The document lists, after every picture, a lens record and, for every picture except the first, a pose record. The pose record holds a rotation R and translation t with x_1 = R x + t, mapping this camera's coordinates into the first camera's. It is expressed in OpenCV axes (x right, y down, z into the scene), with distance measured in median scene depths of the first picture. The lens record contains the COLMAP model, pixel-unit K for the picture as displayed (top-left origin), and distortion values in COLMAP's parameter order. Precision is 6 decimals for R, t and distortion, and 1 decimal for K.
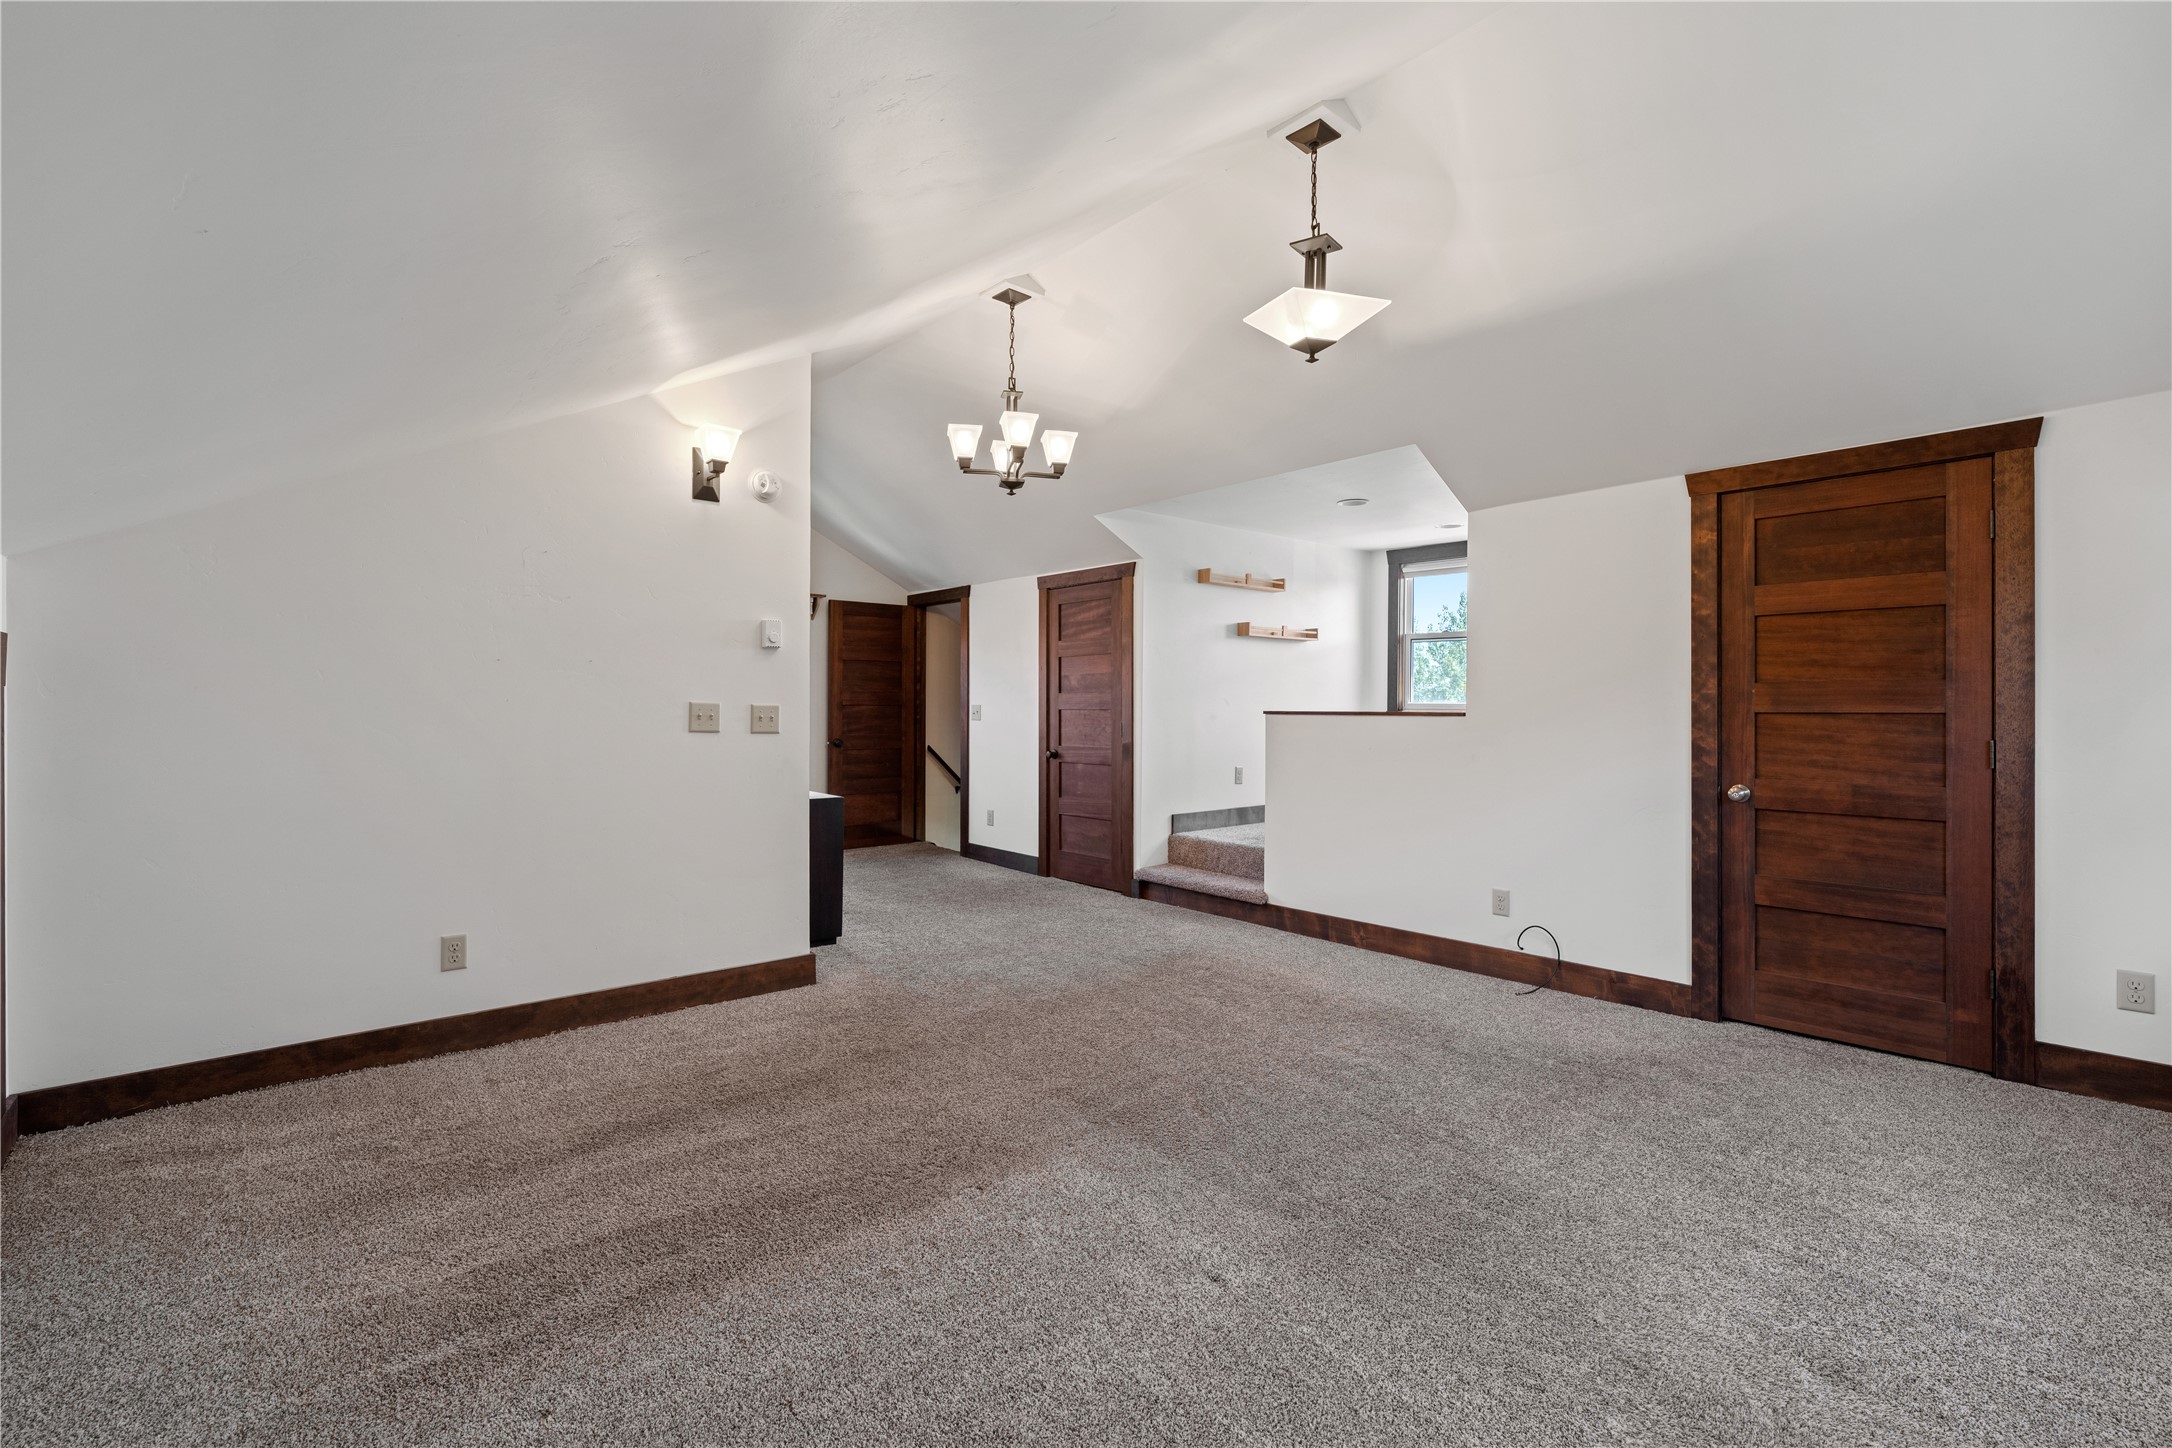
lens RADIAL K [[982.6, 0, 1093.8], [0, 982.6, 715.4], [0, 0, 1]] dist [-0.004924, -0.000520]
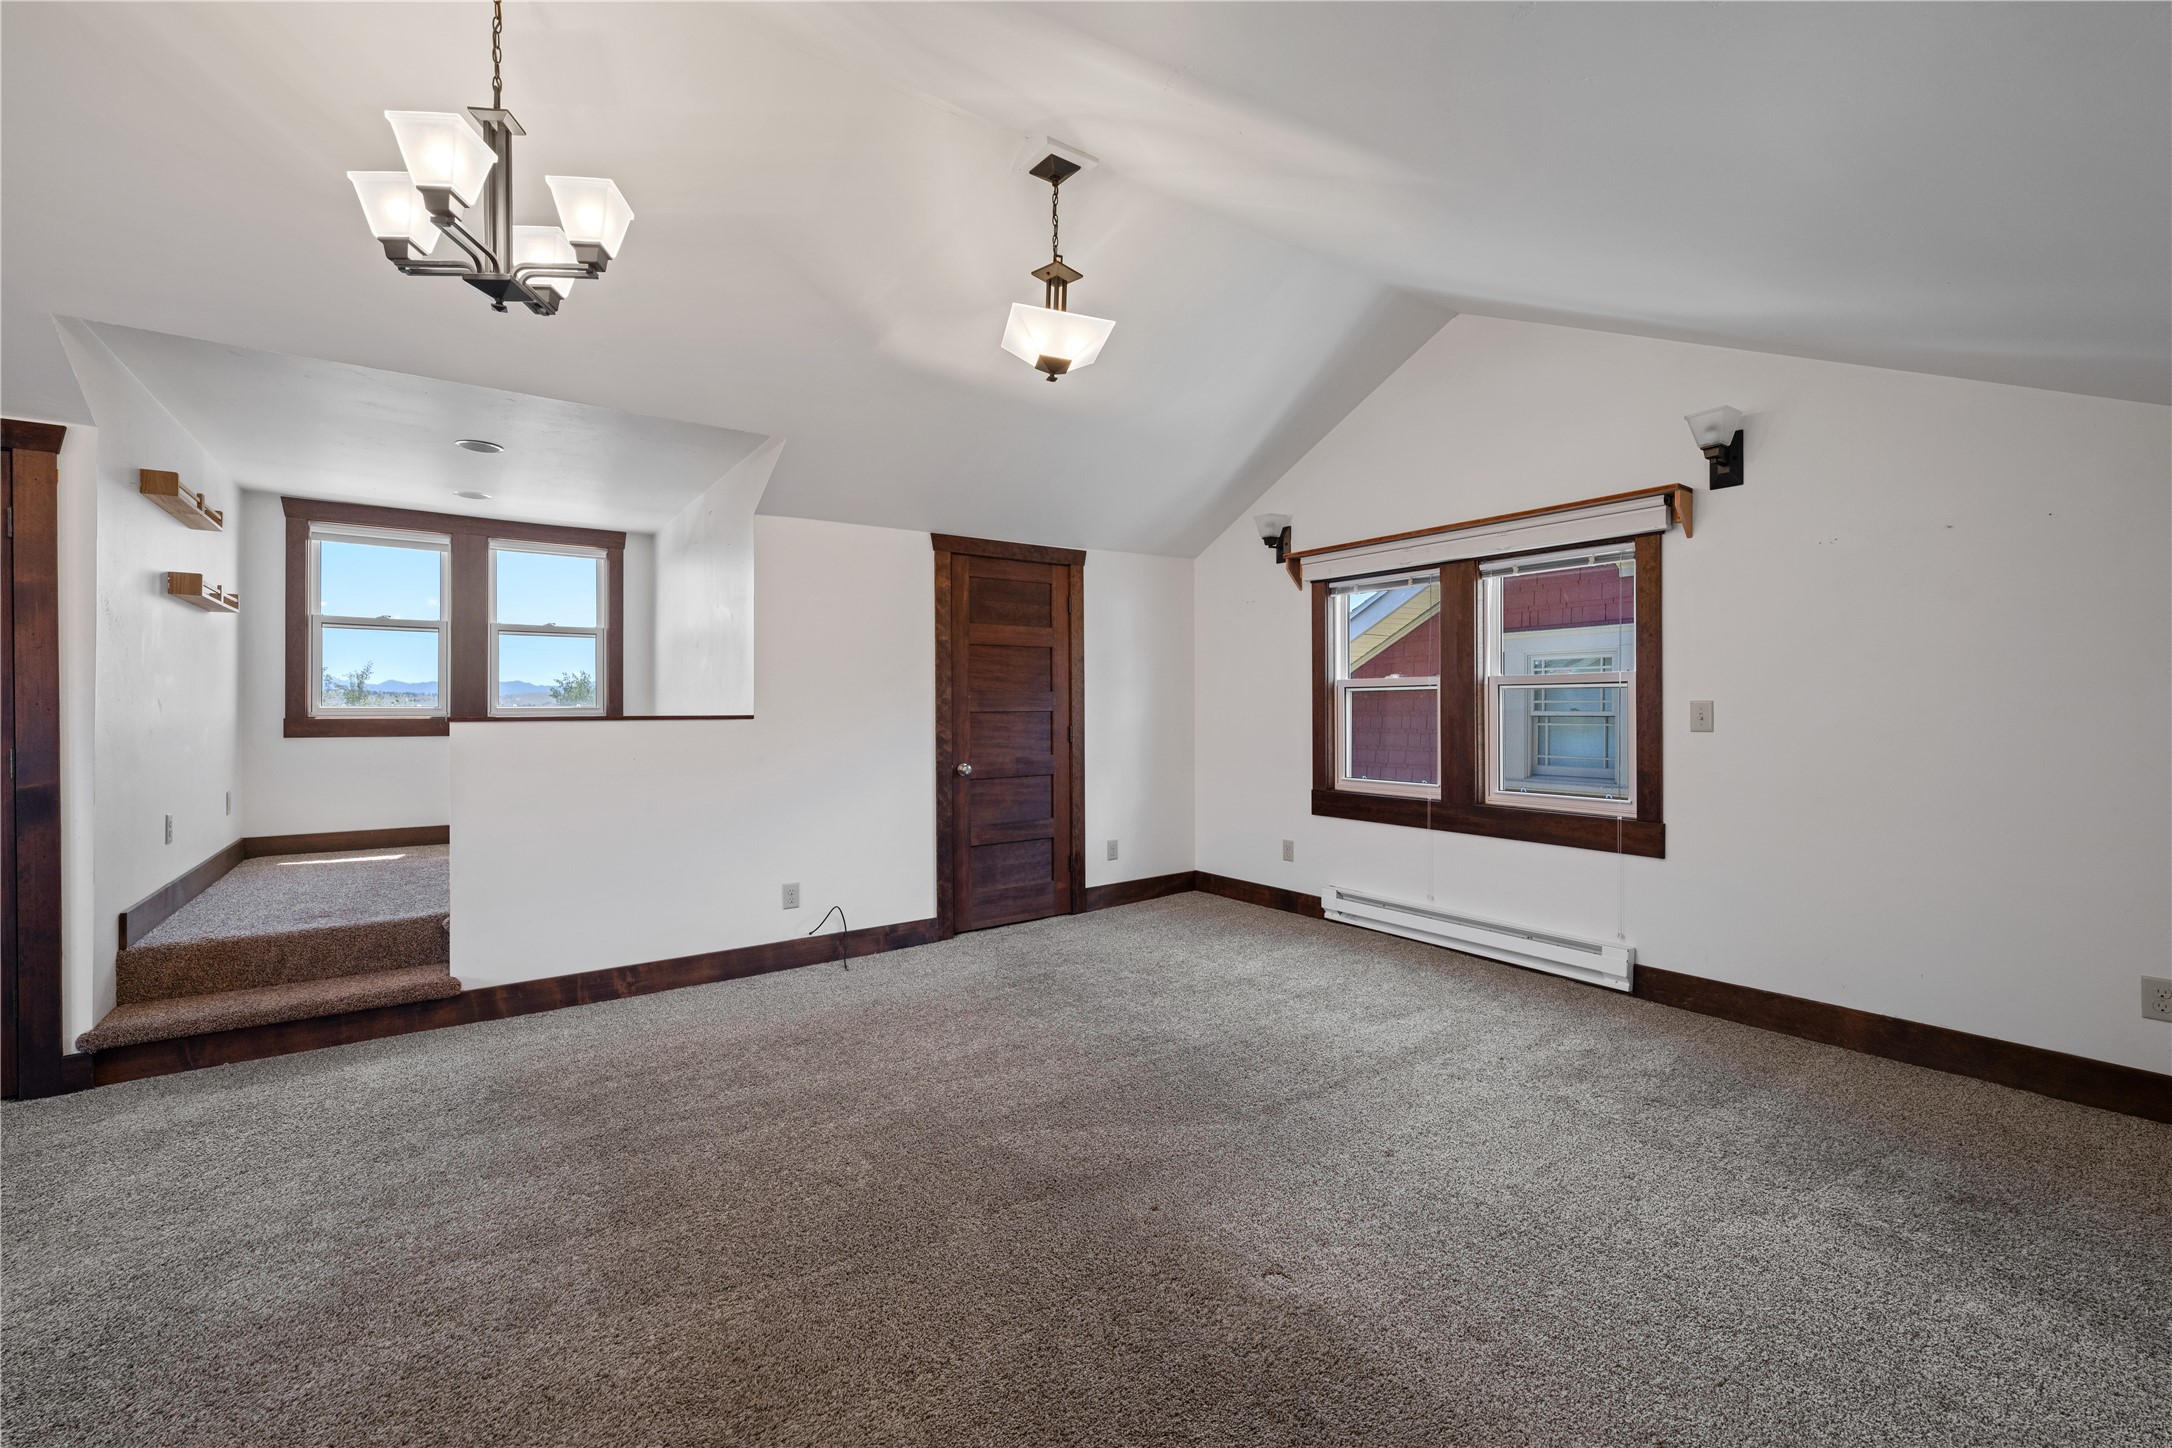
lens RADIAL K [[875.6, 0, 1092.7], [0, 875.6, 710.1], [0, 0, 1]] dist [-0.000243, -0.000226]
pose [[0.094257, -0.003204, 0.995543, -0.566963], [0.015931, 0.999872, 0.001709, -0.004614], [-0.995420, 0.015698, 0.094296, 0.688897]]
